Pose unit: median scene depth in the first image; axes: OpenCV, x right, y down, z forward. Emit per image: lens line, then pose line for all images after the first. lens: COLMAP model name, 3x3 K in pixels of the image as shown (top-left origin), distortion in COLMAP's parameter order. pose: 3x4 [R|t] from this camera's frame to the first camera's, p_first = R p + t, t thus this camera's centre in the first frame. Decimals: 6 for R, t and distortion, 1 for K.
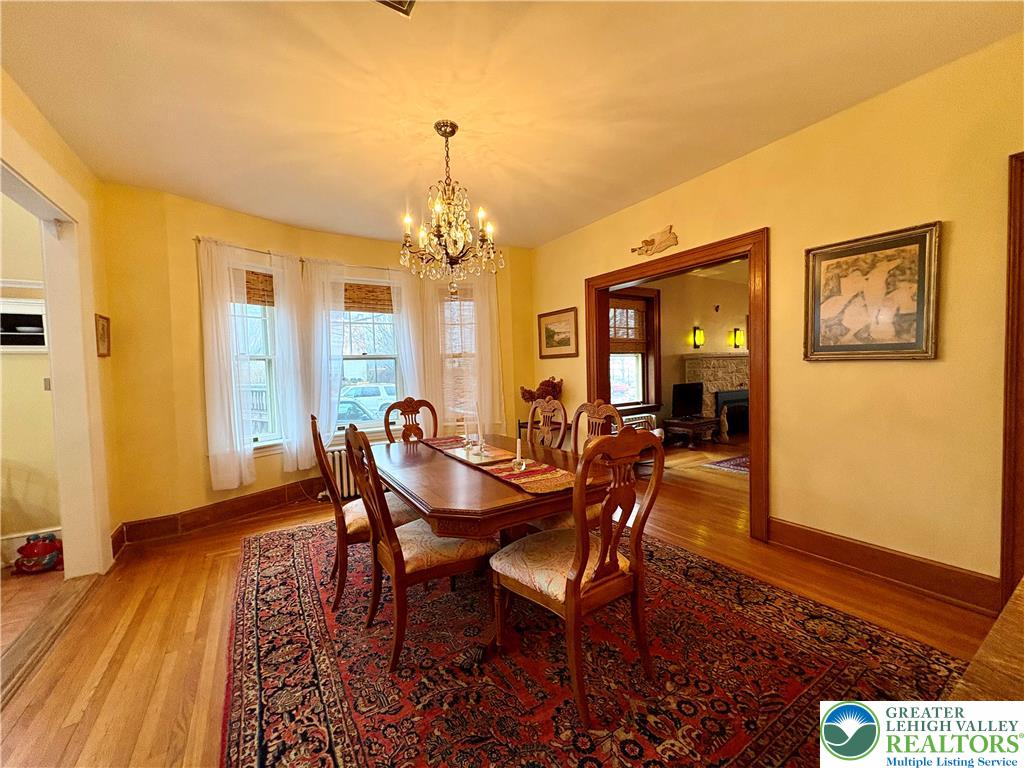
lens RADIAL K [[406.5, 0, 512.9], [0, 406.5, 384.7], [0, 0, 1]] dist [0.000623, -0.000350]
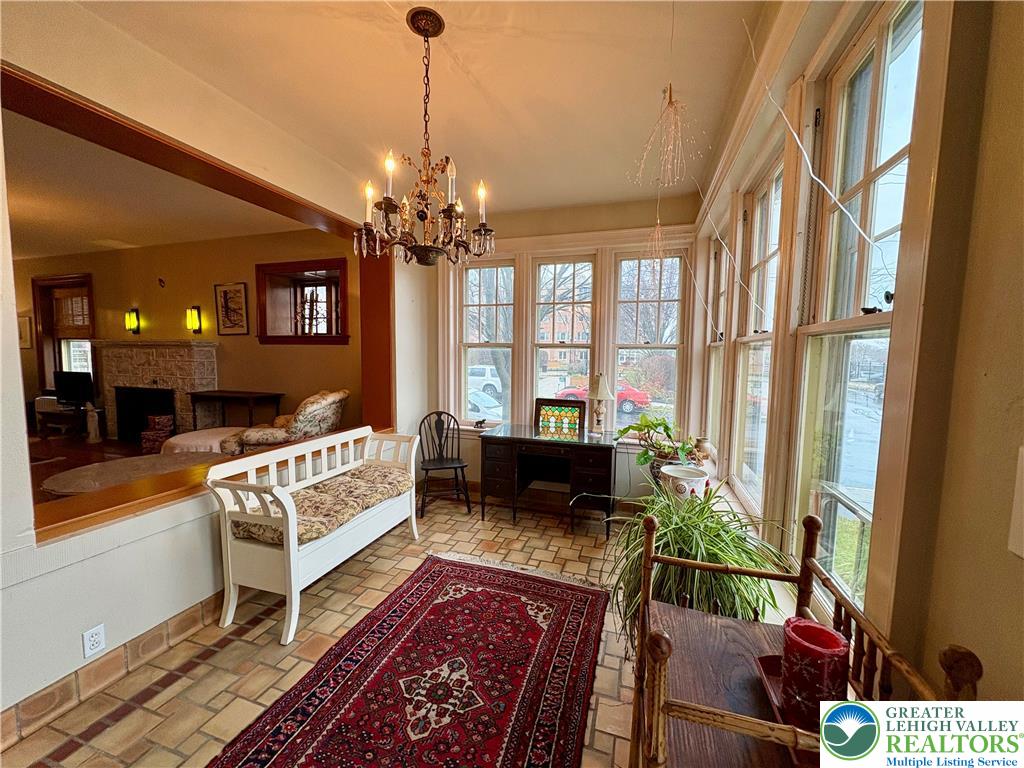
lens RADIAL K [[406.5, 0, 511.3], [0, 406.5, 384.2], [0, 0, 1]] dist [0.000623, -0.000350]
pose [[0.639654, 0.092962, -0.763021, 3.522114], [-0.063896, 0.995655, 0.067739, -0.202501], [0.766002, 0.005424, 0.642815, 2.298467]]
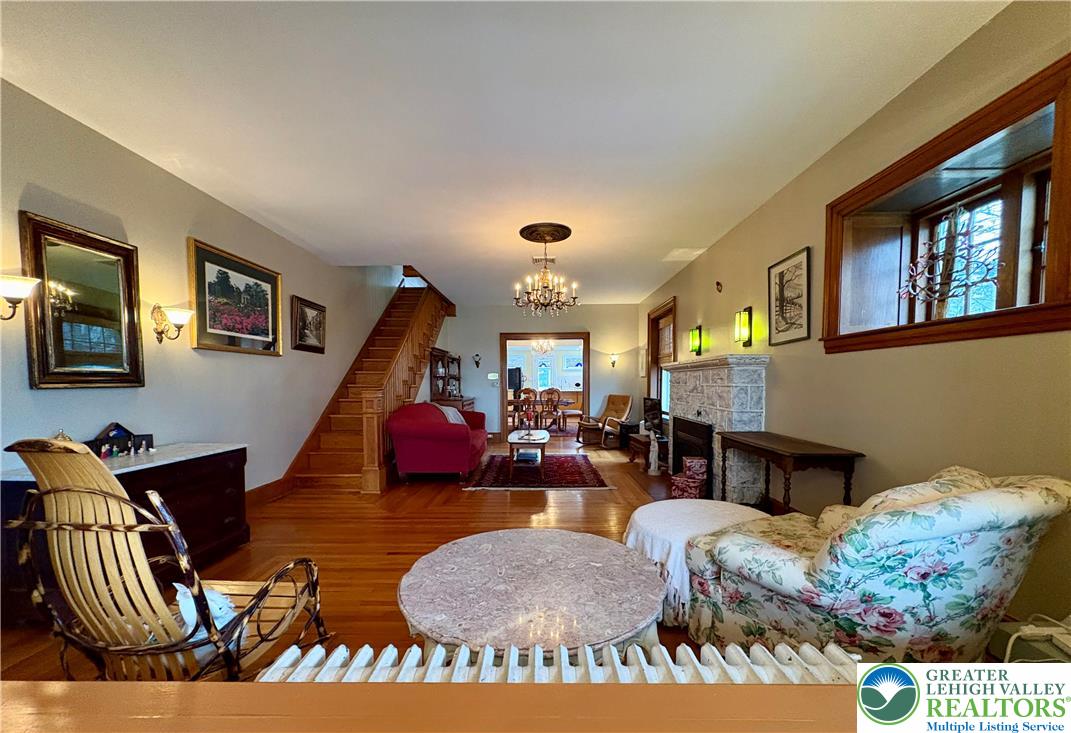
lens RADIAL K [[423.1, 0, 536.6], [0, 423.1, 402.9], [0, 0, 1]] dist [0.000722, 0.000226]
pose [[-0.542397, 0.071478, -0.837076, 2.717296], [-0.017179, 0.995222, 0.096113, -0.159232], [0.839947, 0.066511, -0.538577, 2.549294]]
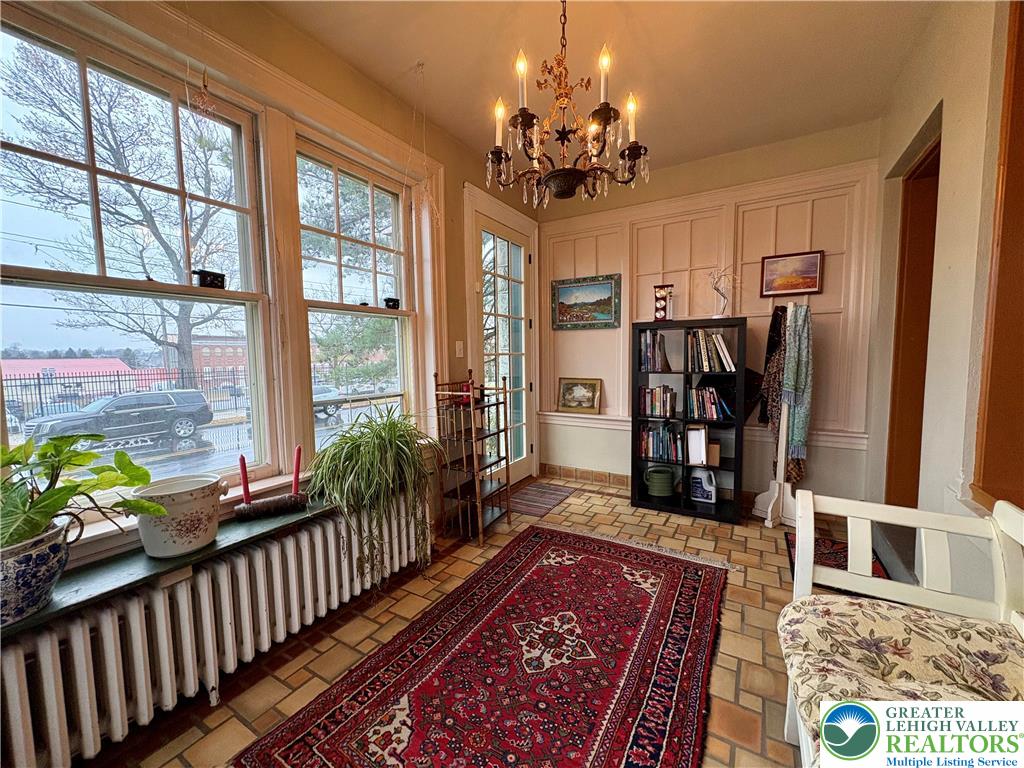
lens RADIAL K [[406.5, 0, 512.1], [0, 406.5, 383.8], [0, 0, 1]] dist [0.000623, -0.000350]
pose [[-0.451132, -0.034489, 0.891790, 2.622927], [0.066326, 0.995194, 0.072040, -0.142156], [-0.889989, 0.091649, -0.446677, 2.842682]]
